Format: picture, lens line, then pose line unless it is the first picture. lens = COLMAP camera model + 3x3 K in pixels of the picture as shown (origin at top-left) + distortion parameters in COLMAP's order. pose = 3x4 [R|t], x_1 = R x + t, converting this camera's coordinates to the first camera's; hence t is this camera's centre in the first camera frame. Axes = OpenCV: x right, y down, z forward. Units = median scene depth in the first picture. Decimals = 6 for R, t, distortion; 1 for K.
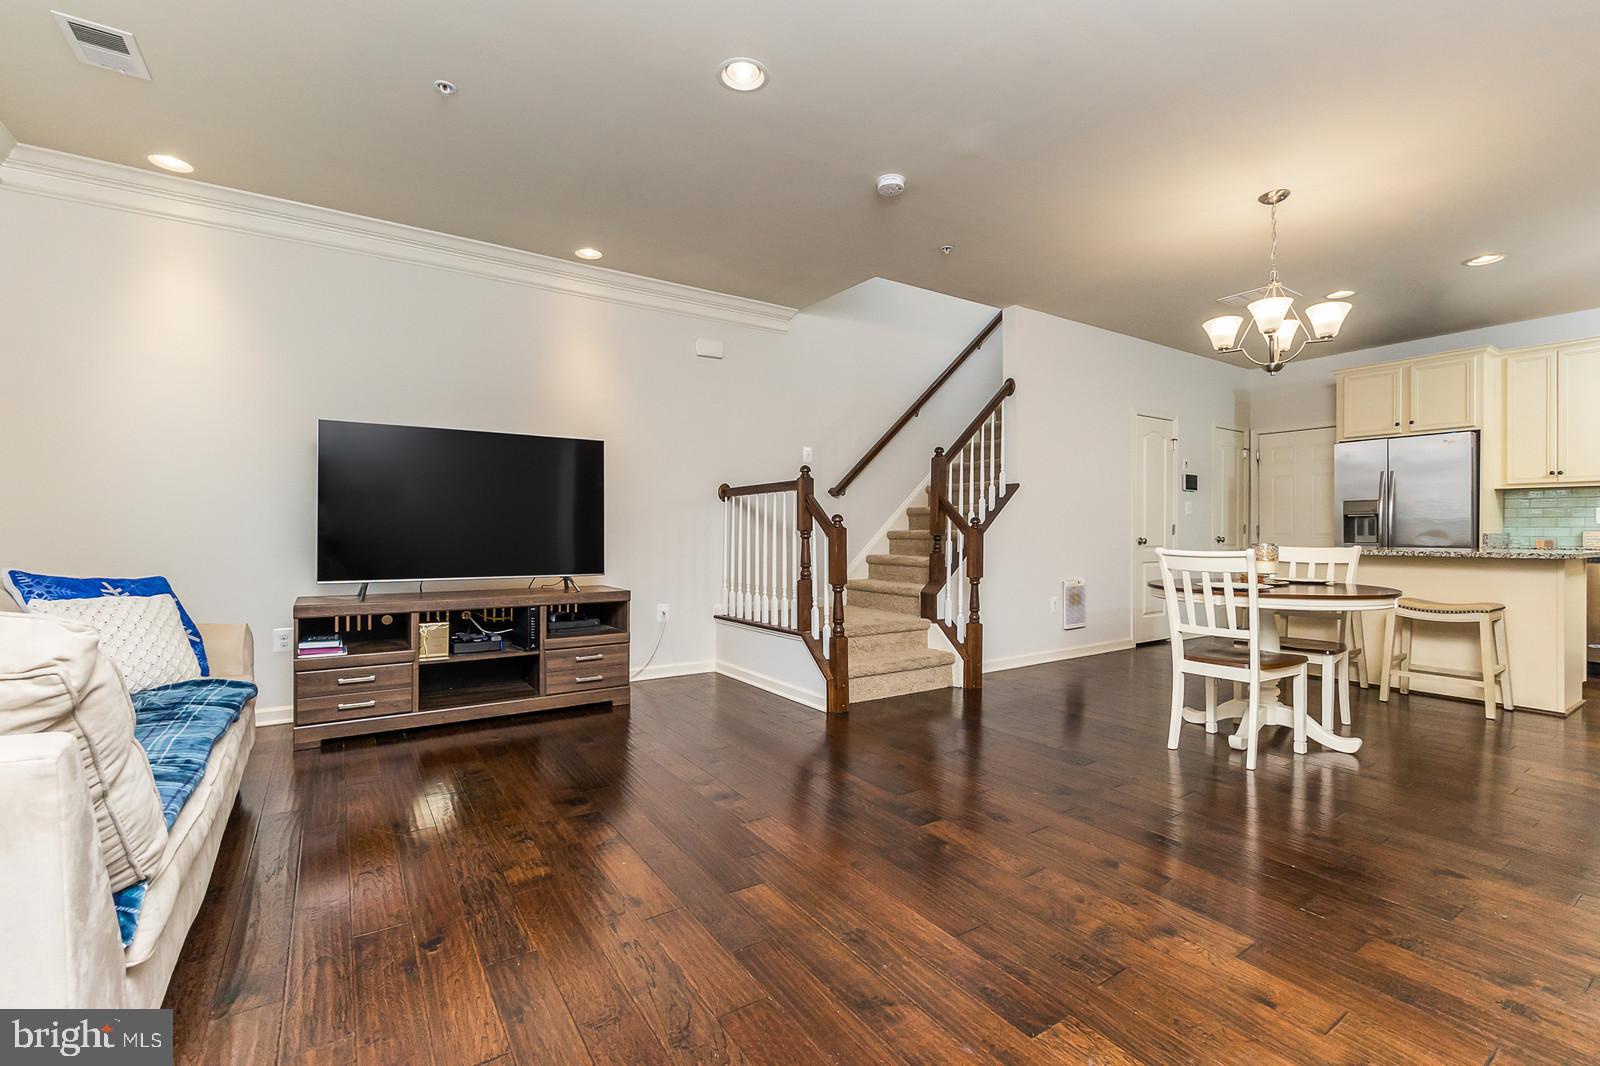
lens RADIAL K [[689.8, 0, 807.1], [0, 689.8, 530.8], [0, 0, 1]] dist [-0.007736, 0.002016]
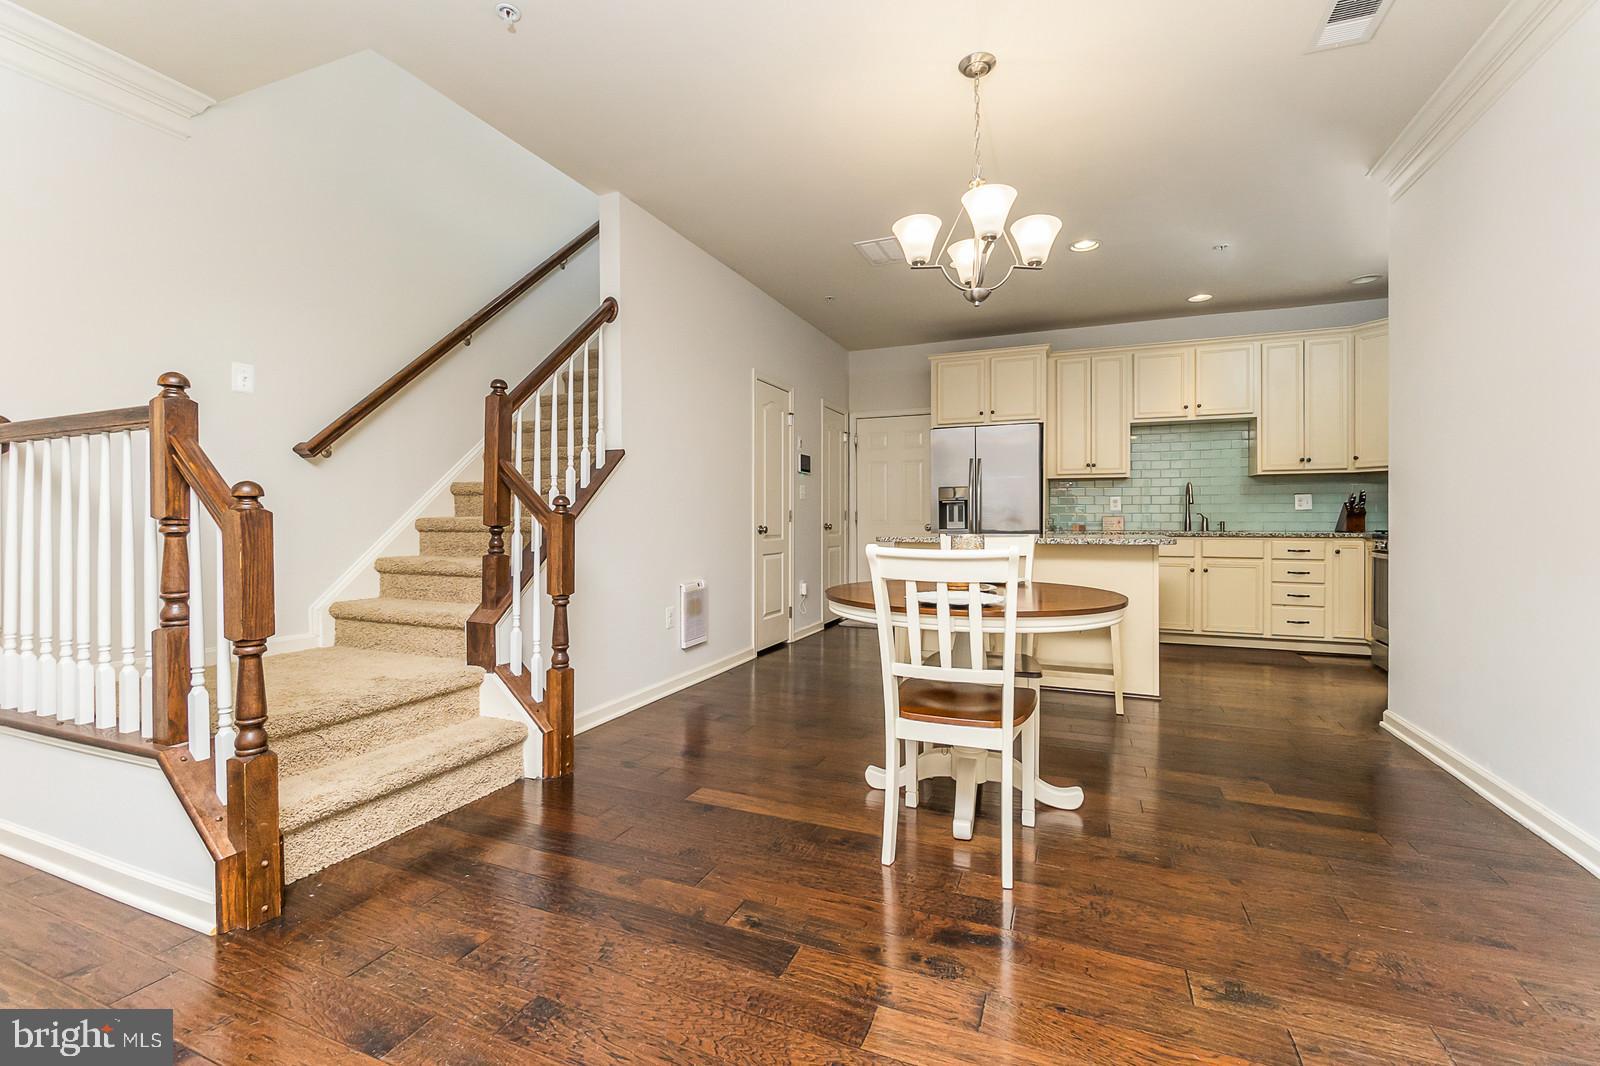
lens RADIAL K [[689.8, 0, 802.6], [0, 689.8, 521.0], [0, 0, 1]] dist [-0.007736, 0.002016]
pose [[0.834130, -0.005922, 0.551536, 0.082274], [0.004125, 0.999981, 0.004499, 0.001122], [-0.551552, -0.001478, 0.834139, 0.358538]]
